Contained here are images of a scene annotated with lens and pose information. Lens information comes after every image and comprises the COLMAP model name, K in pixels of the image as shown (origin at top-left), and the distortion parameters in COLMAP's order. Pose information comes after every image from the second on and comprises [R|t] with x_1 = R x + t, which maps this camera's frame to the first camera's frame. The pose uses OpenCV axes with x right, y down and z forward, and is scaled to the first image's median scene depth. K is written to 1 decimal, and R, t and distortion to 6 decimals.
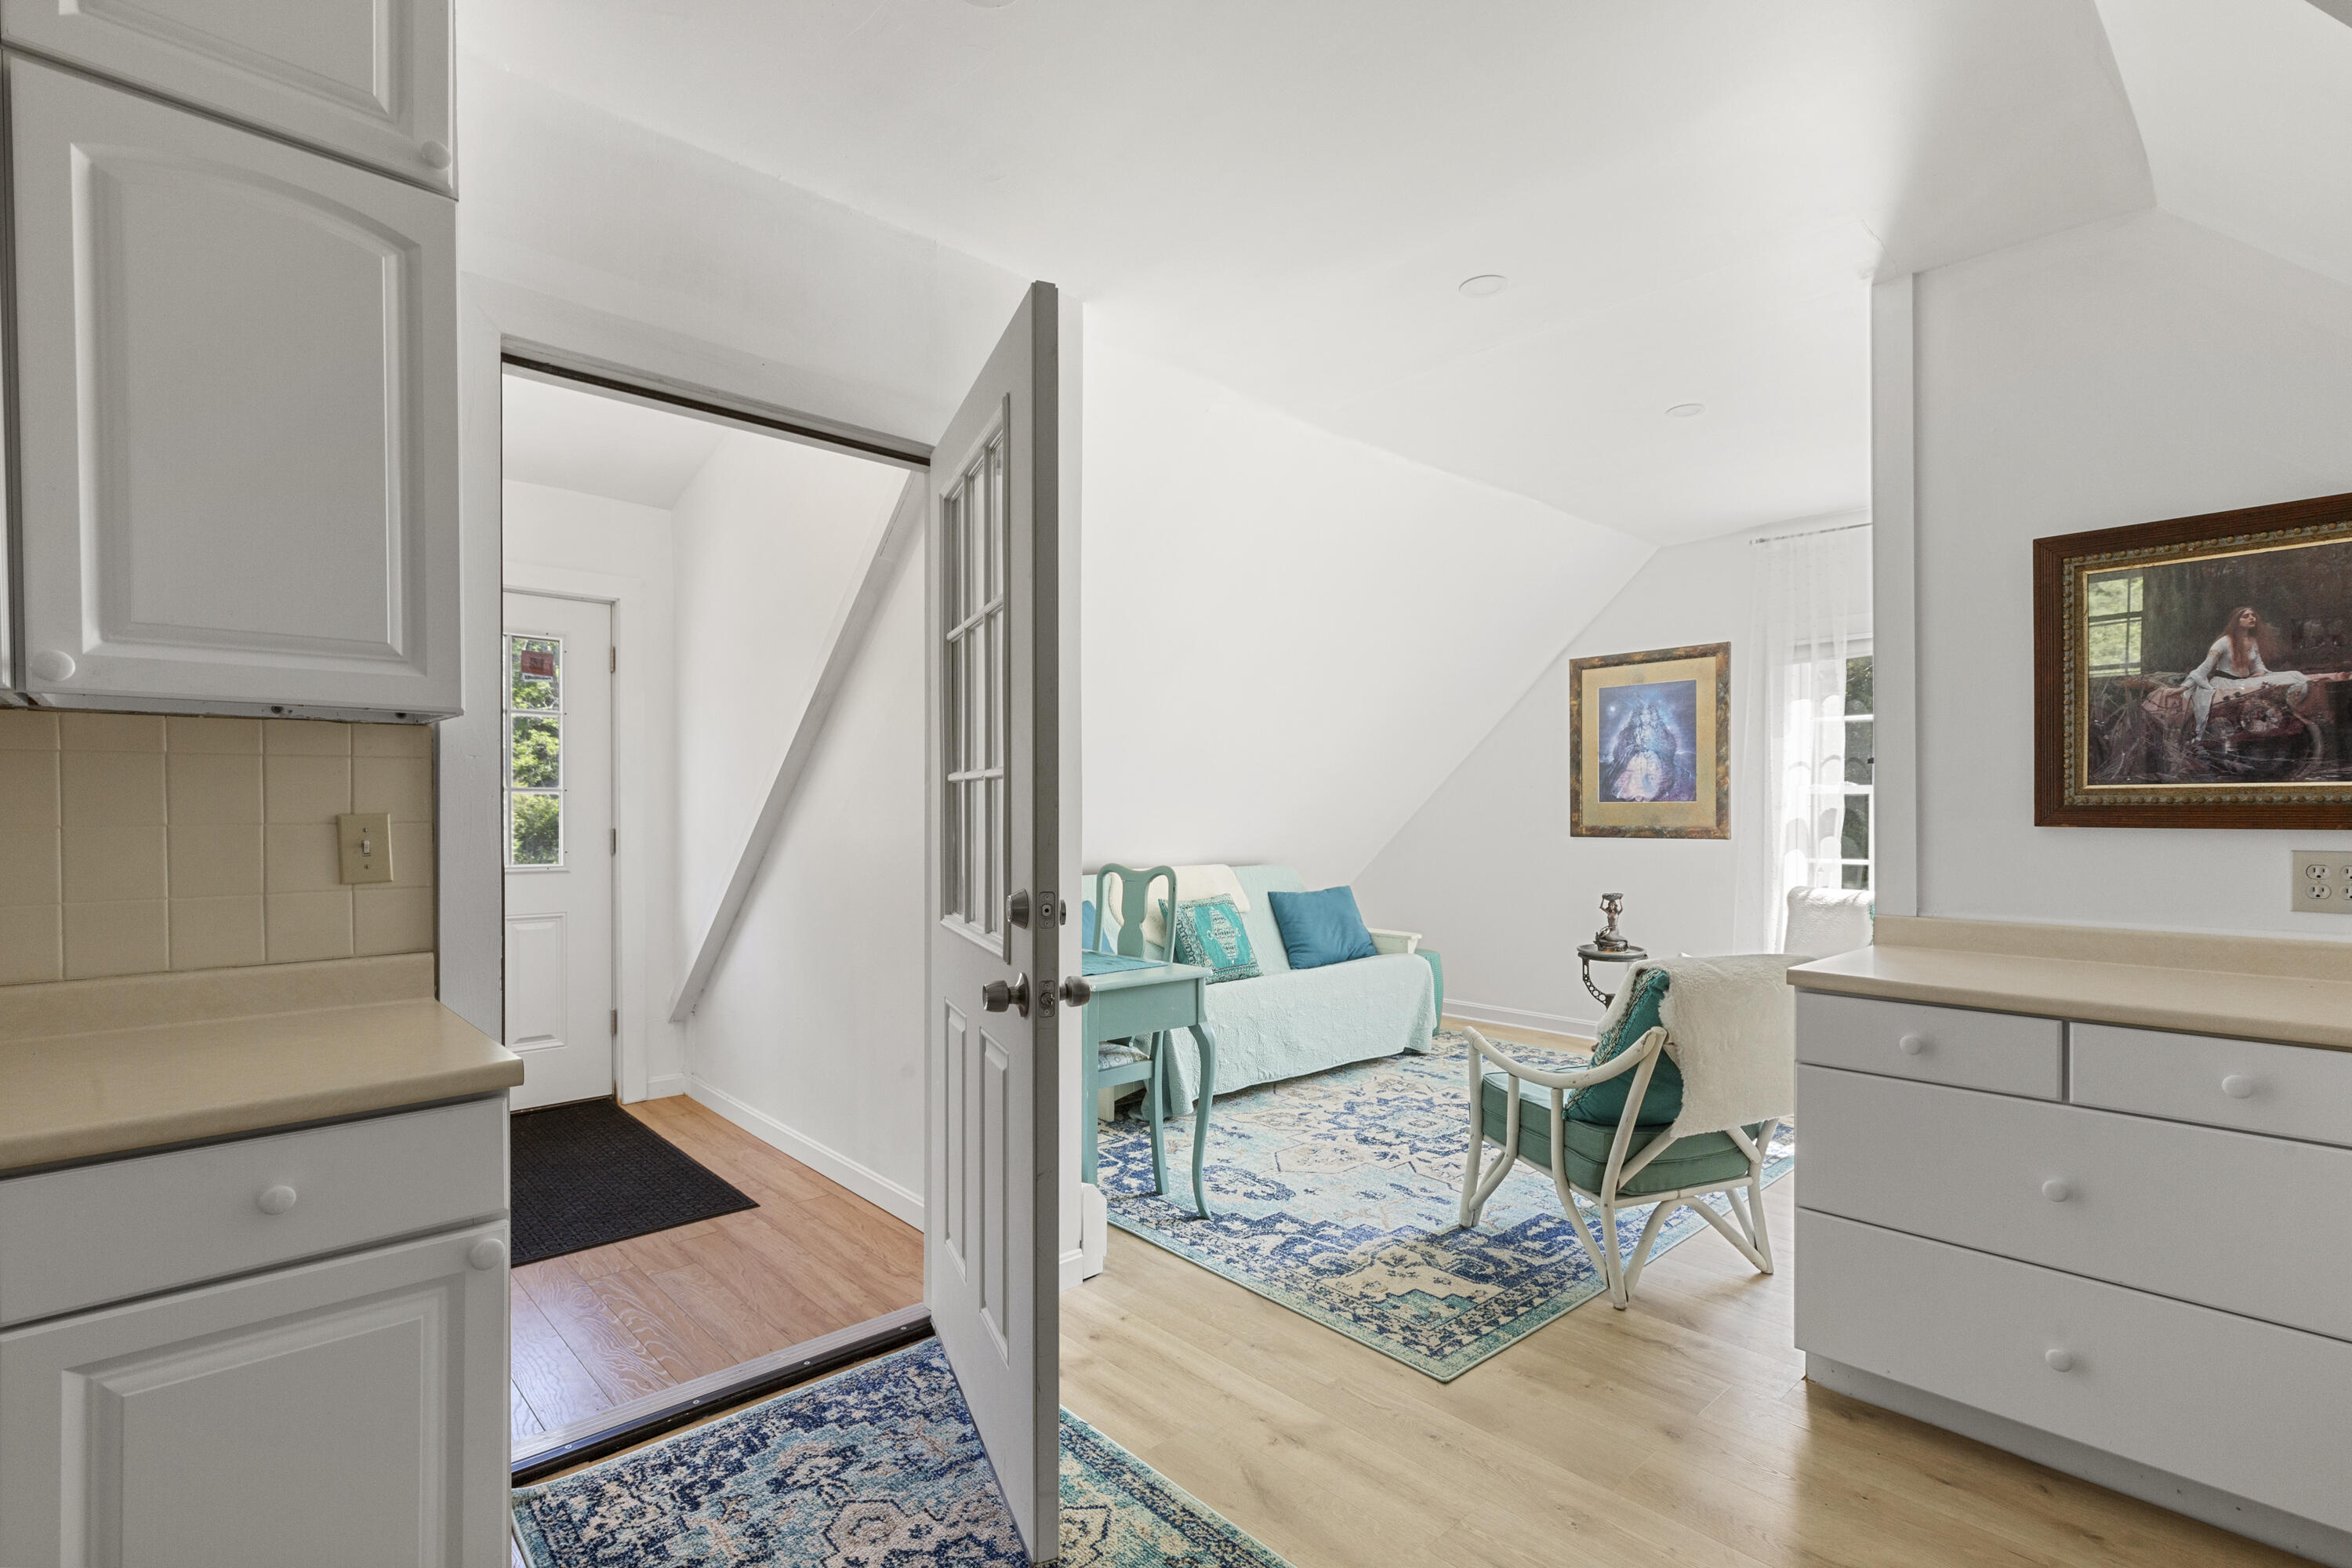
lens RADIAL K [[1081.2, 0, 1182.7], [0, 1081.2, 810.0], [0, 0, 1]] dist [0.003670, -0.000017]
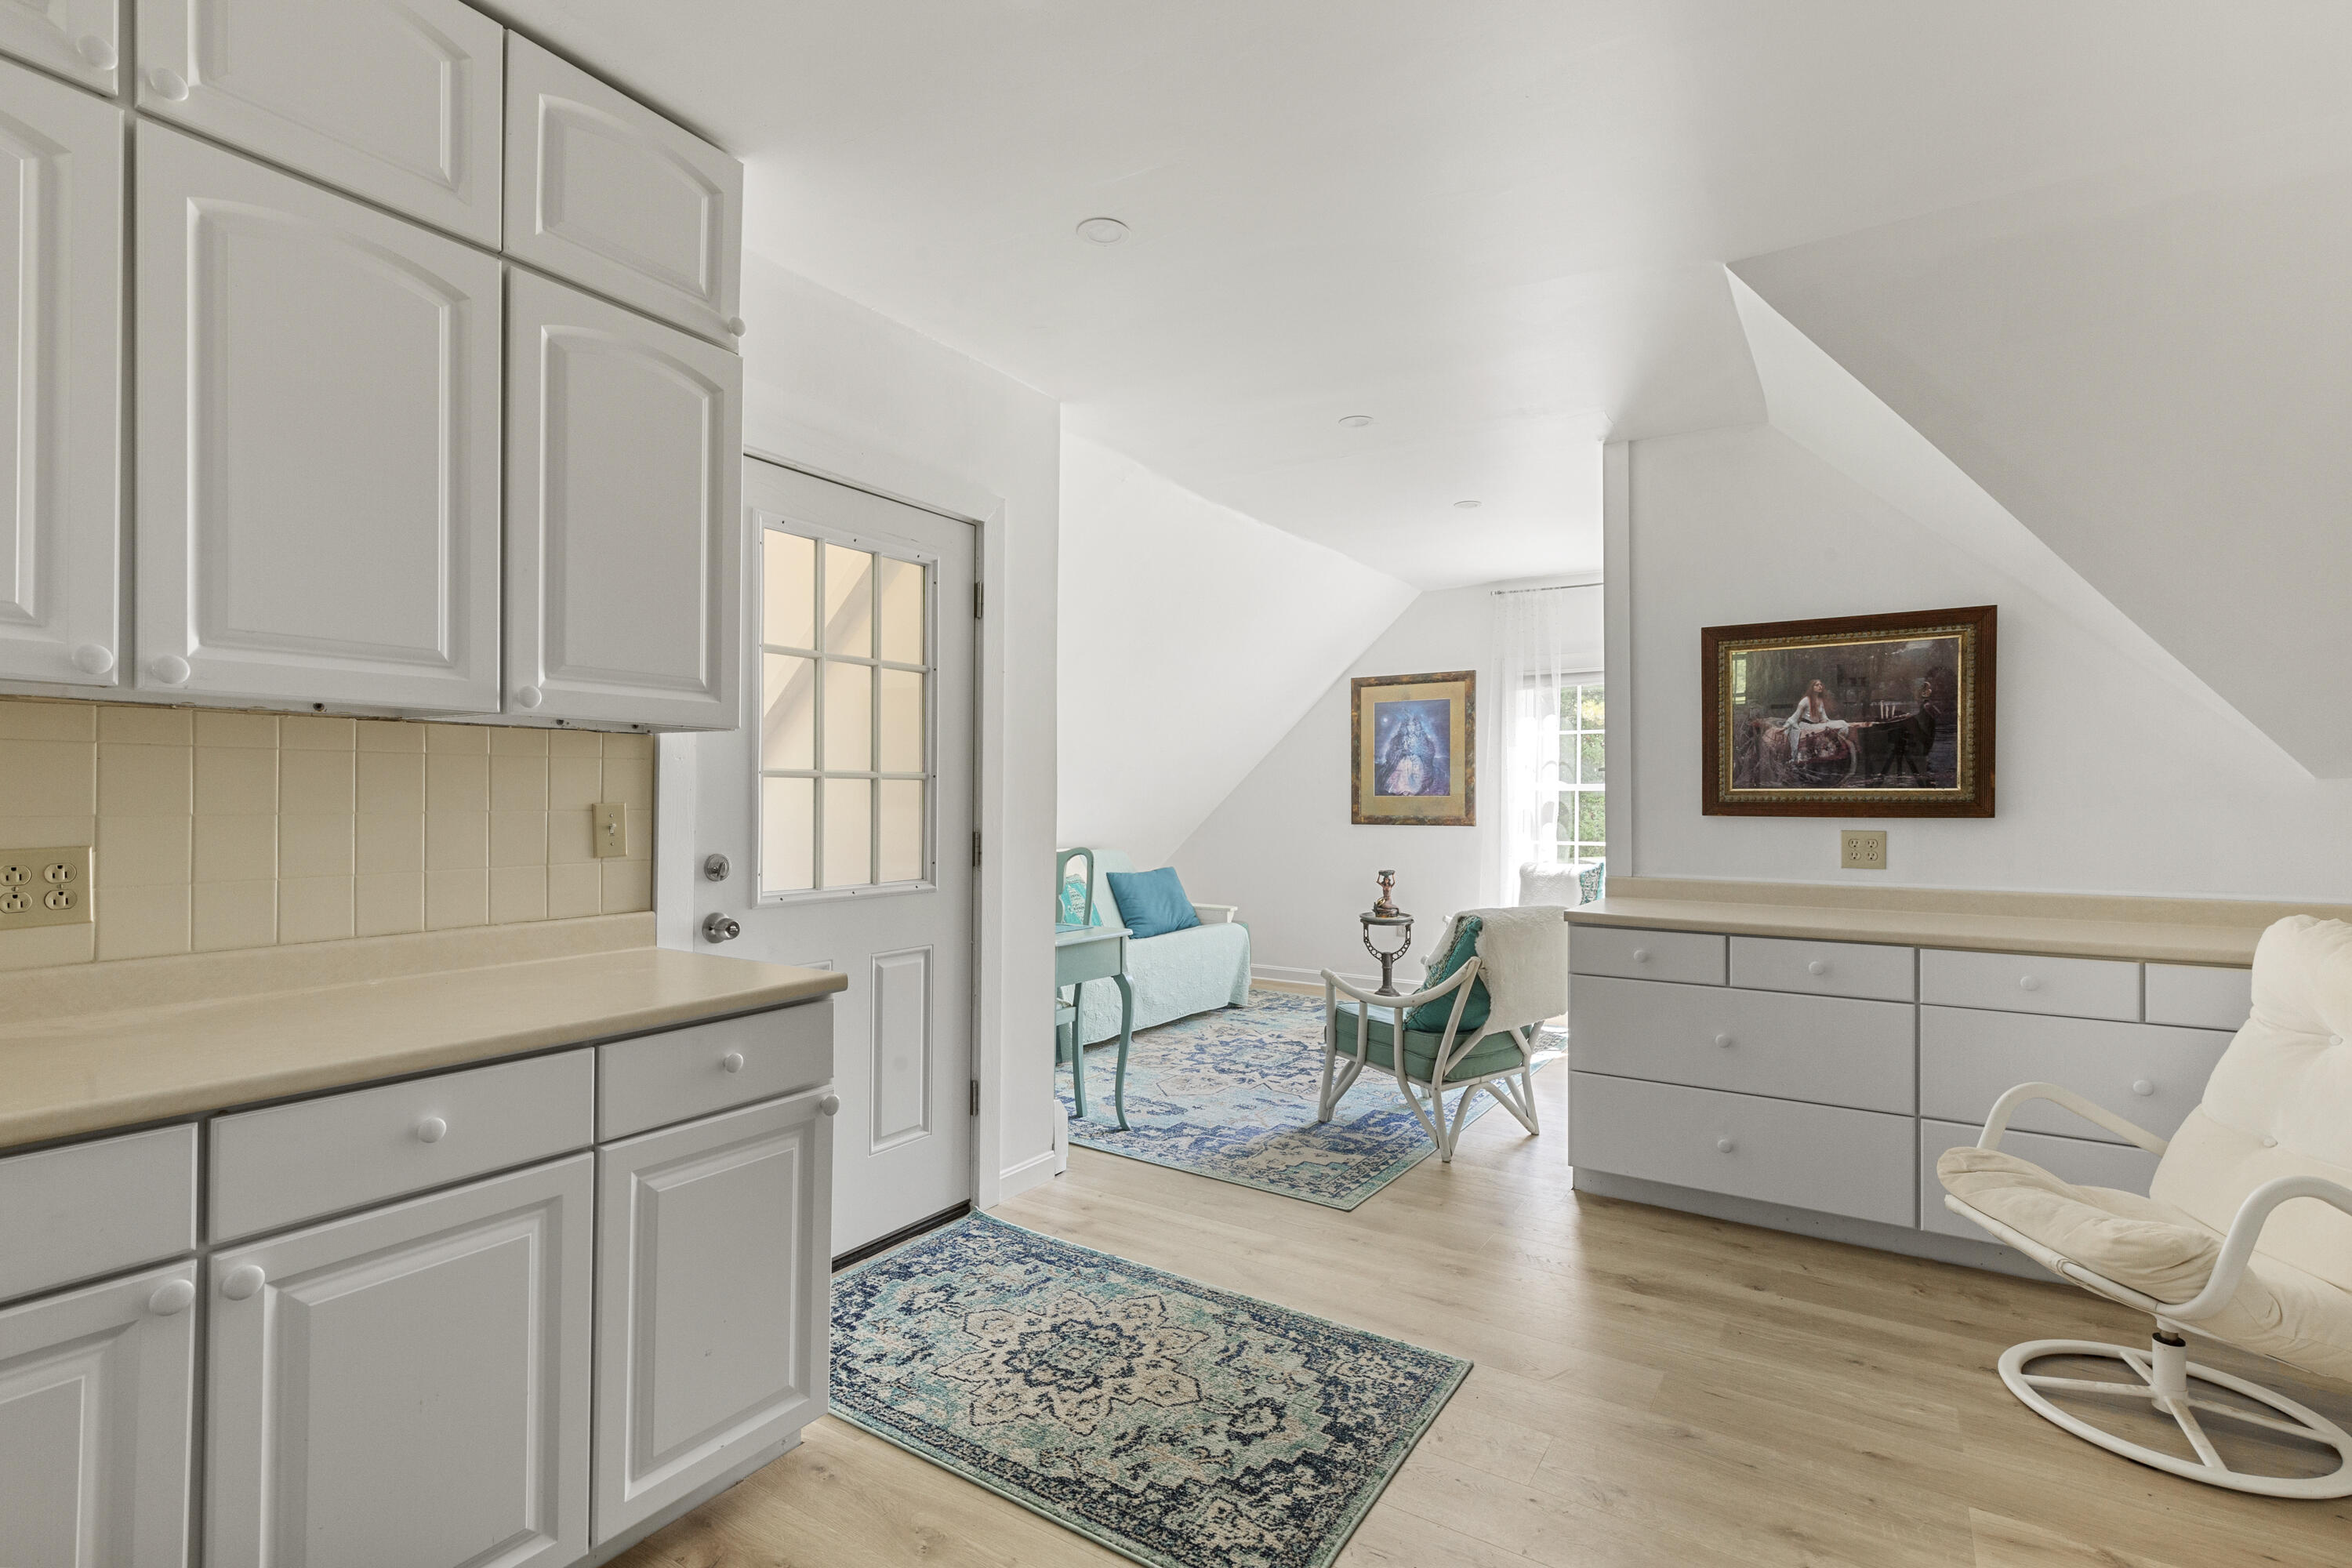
lens RADIAL K [[1065.7, 0, 1176.0], [0, 1065.7, 784.0], [0, 0, 1]] dist [0.000431, -0.000072]
pose [[0.970961, 0.008106, 0.239101, -0.239812], [-0.004396, 0.999862, -0.016047, -0.001010], [-0.239198, 0.014530, 0.970862, -0.228721]]
